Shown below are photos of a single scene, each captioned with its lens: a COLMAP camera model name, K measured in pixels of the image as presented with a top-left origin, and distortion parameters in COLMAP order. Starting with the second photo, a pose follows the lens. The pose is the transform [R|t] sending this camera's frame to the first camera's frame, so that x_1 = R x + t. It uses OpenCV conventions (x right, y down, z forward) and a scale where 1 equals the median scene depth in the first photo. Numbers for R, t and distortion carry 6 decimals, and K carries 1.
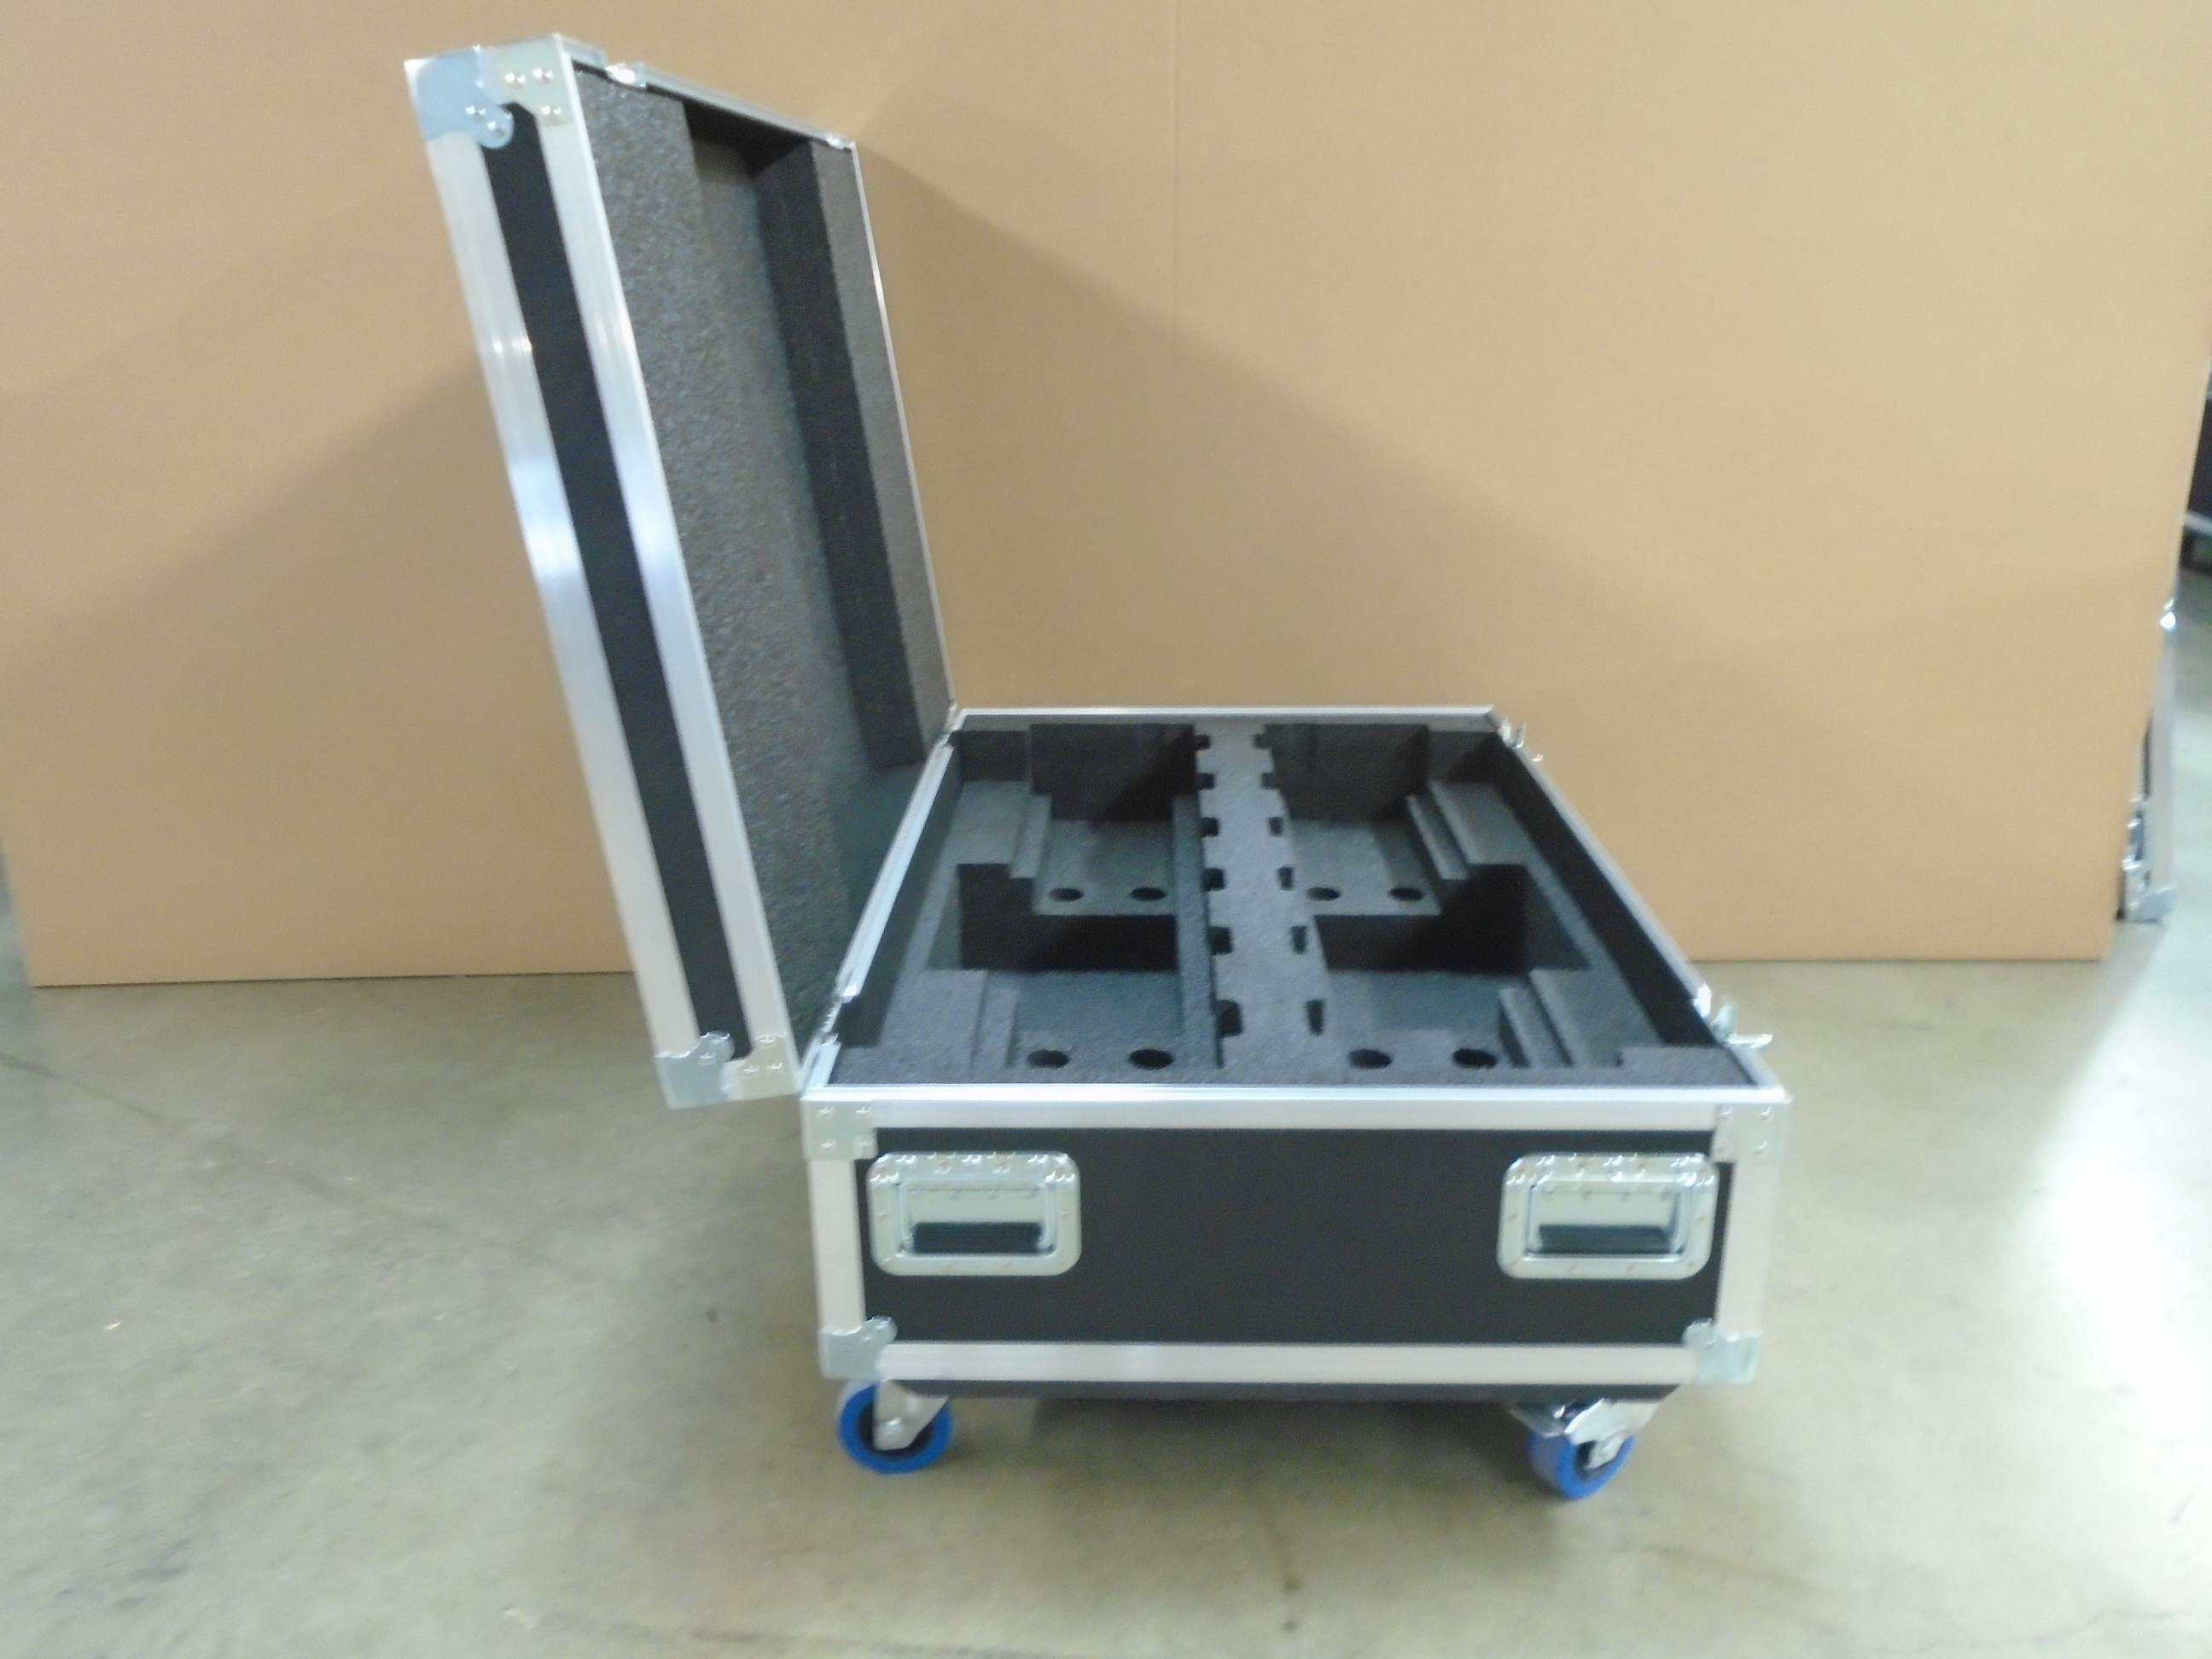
lens RADIAL K [[1699.3, 0, 1101.0], [0, 1699.3, 824.8], [0, 0, 1]] dist [-0.017784, -0.003303]
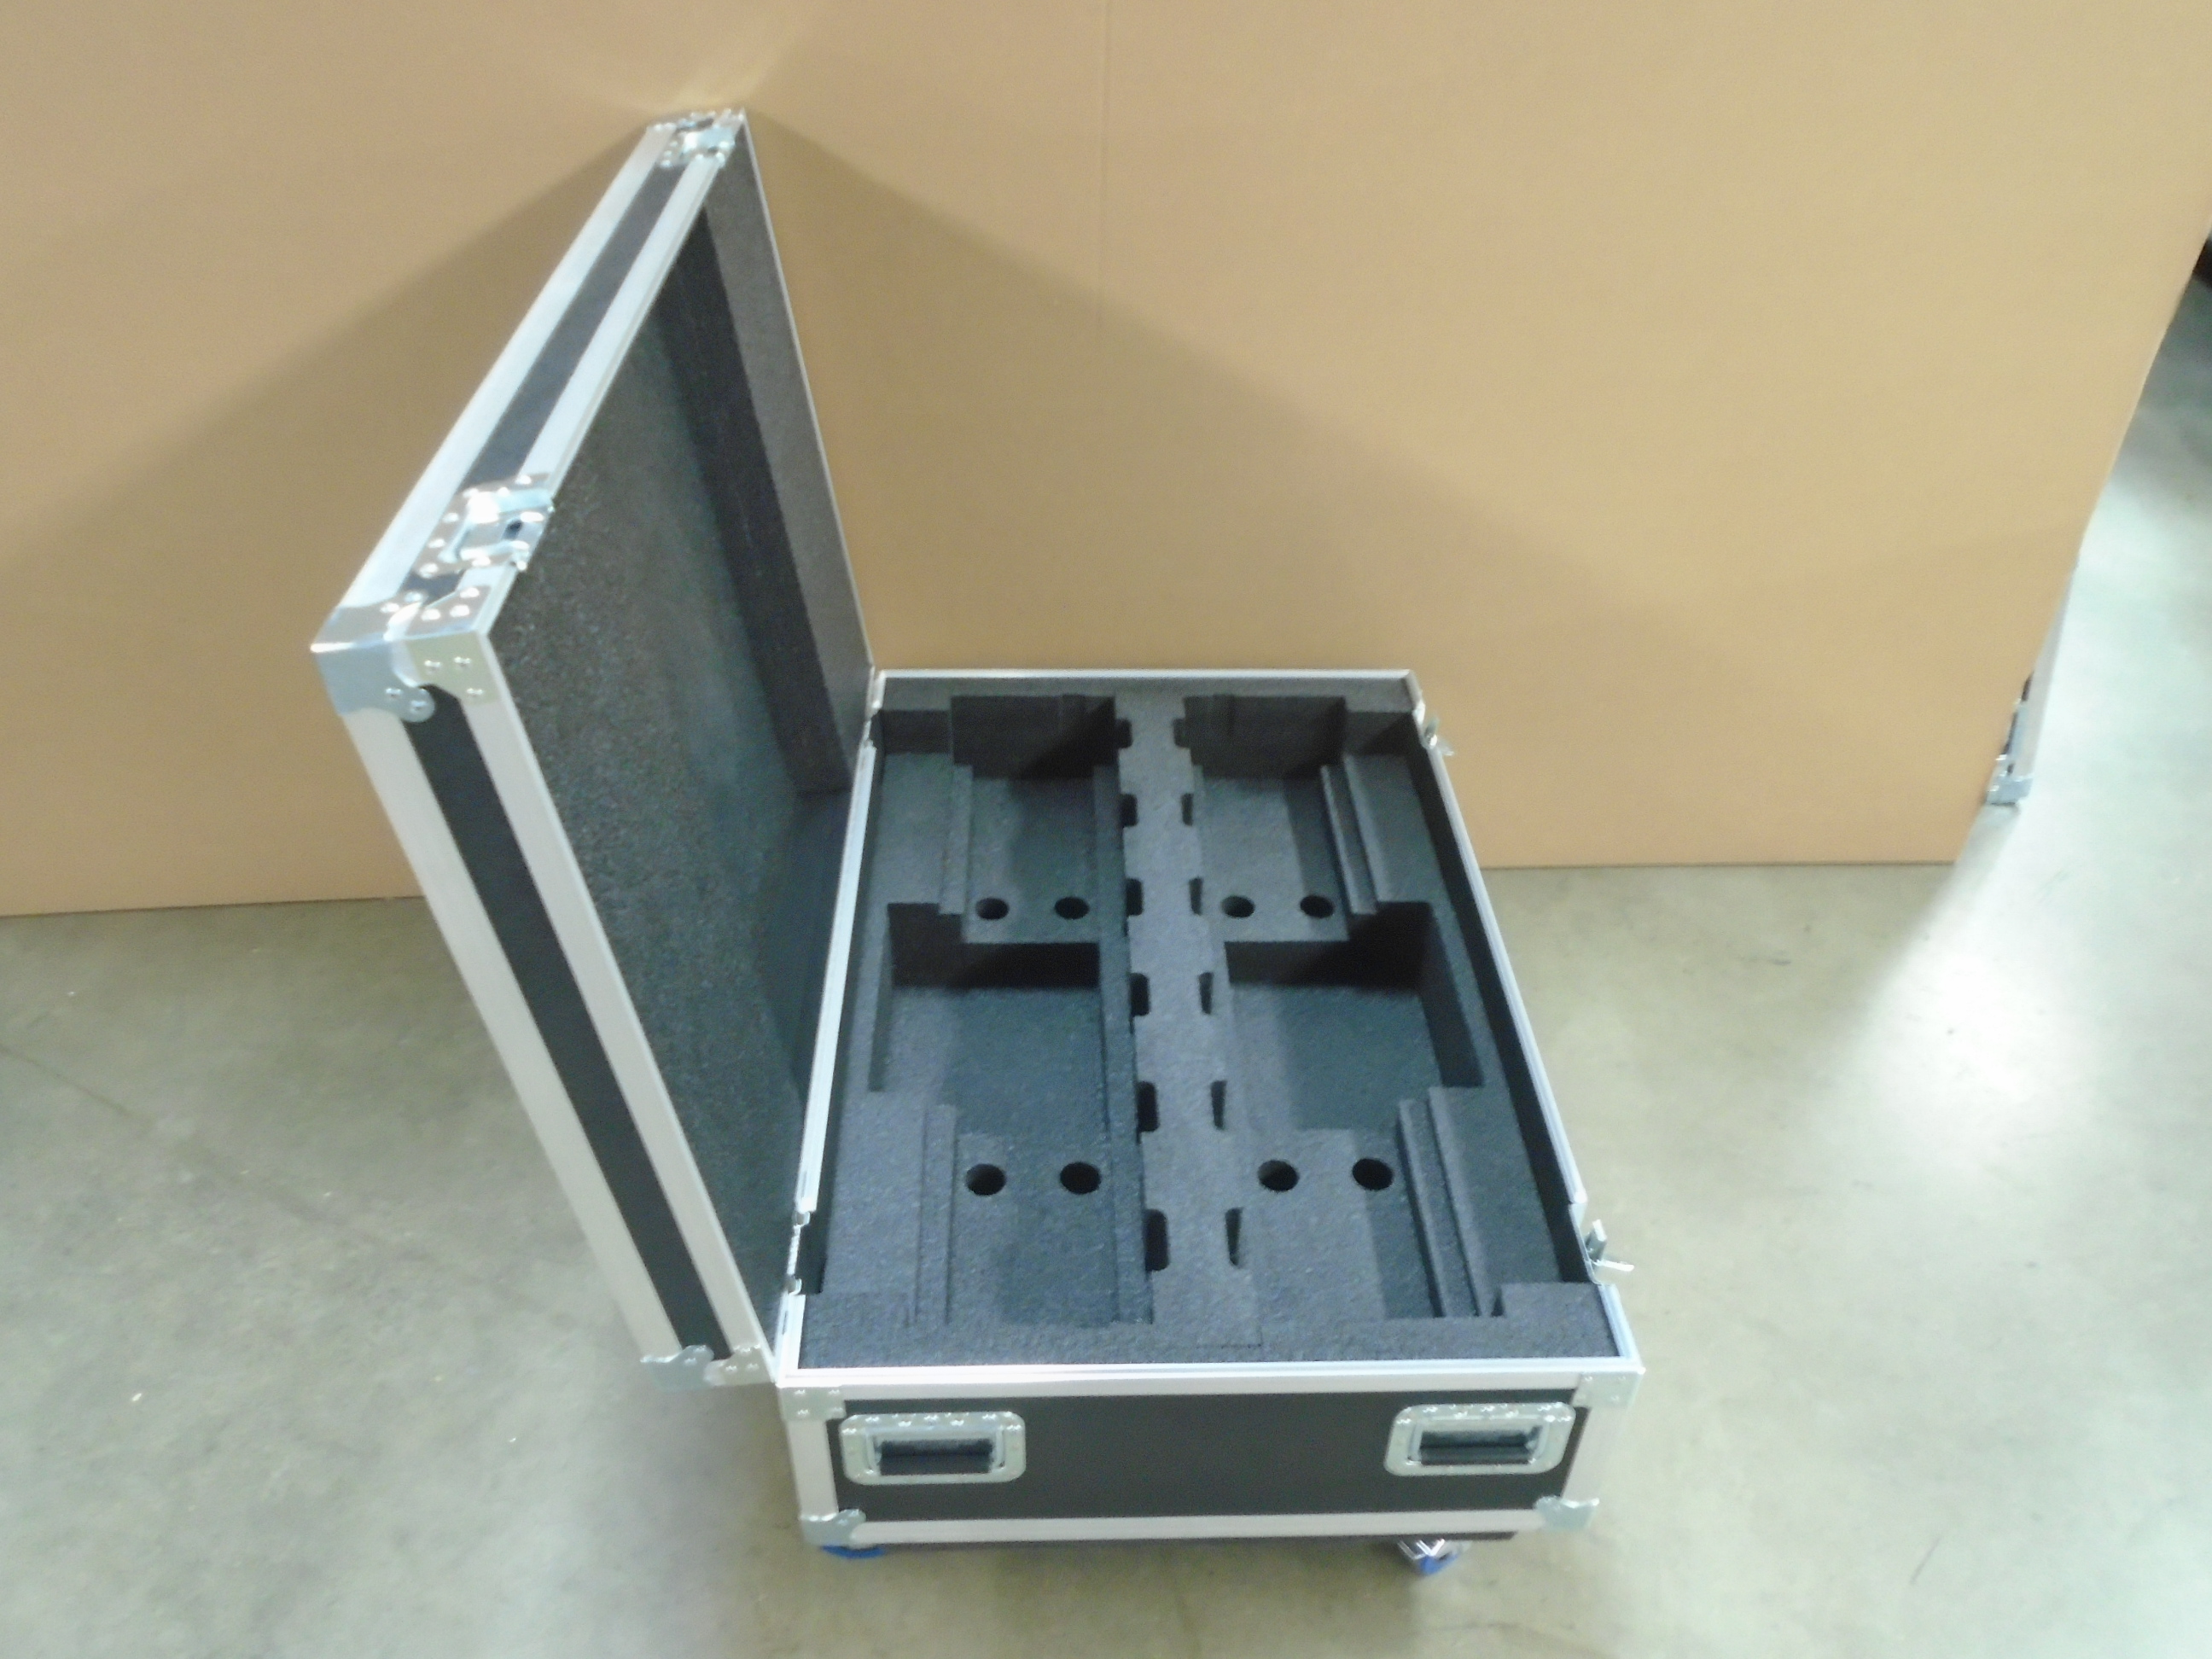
lens RADIAL K [[1699.3, 0, 1101.0], [0, 1699.3, 824.8], [0, 0, 1]] dist [-0.017784, -0.003303]
pose [[0.997972, -0.009468, 0.062944, -0.021721], [-0.010812, 0.949293, 0.314208, -0.386195], [-0.062727, -0.314251, 0.947265, 0.032549]]
